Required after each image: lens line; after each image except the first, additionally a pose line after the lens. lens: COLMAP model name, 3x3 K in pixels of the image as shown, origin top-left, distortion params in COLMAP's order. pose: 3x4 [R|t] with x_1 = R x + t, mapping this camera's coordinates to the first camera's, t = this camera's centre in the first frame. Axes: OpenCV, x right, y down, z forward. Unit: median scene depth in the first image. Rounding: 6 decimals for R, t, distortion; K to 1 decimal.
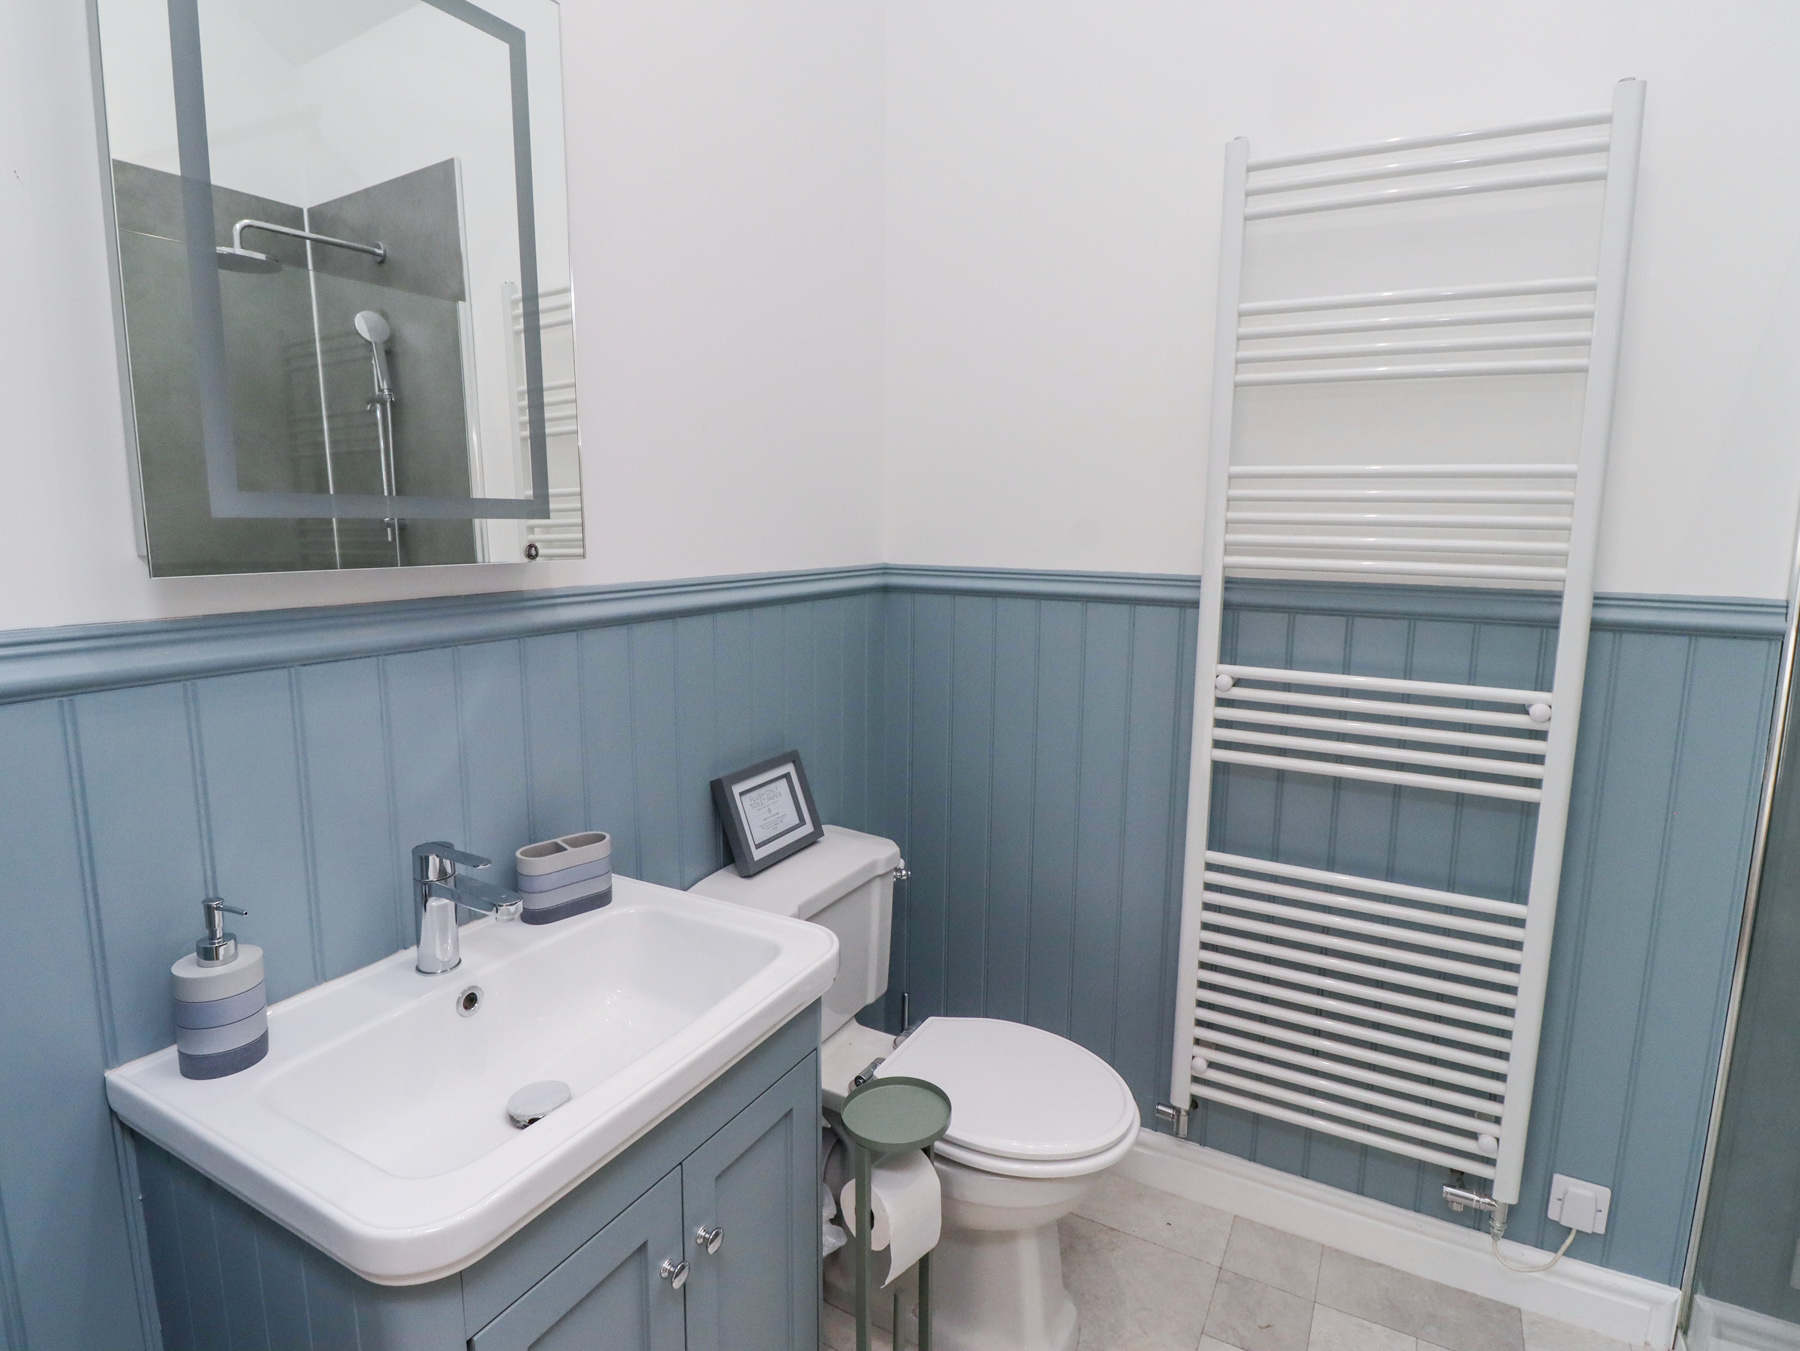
lens RADIAL K [[957.6, 0, 902.4], [0, 957.6, 664.5], [0, 0, 1]] dist [0.000777, -0.014374]
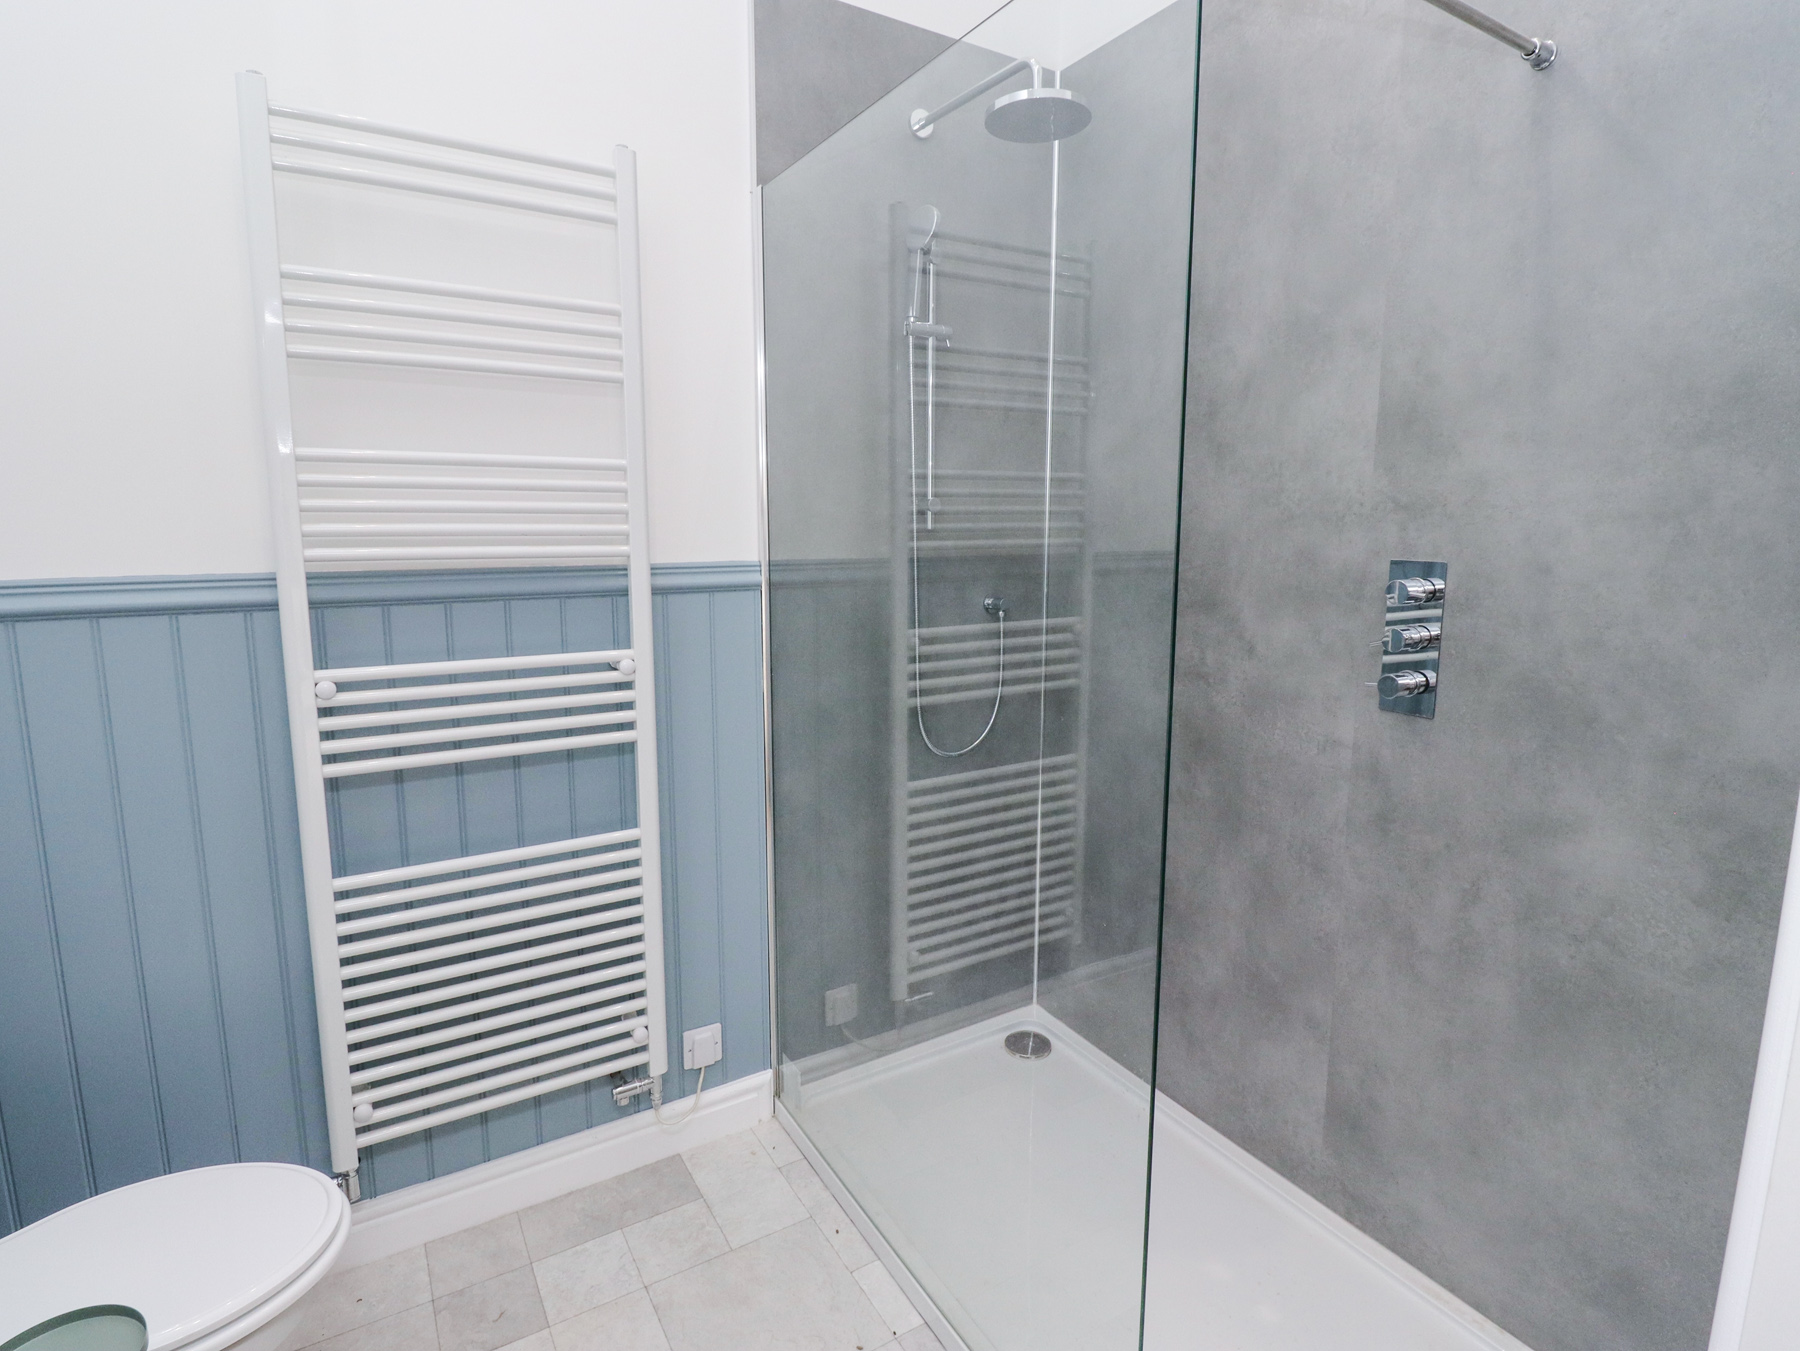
lens RADIAL K [[942.9, 0, 917.8], [0, 942.9, 655.5], [0, 0, 1]] dist [0.000650, -0.014448]
pose [[0.491359, -0.141386, 0.859405, -0.151525], [0.134210, 0.987242, 0.085684, -0.014552], [-0.860554, 0.073239, 0.504066, 0.081193]]
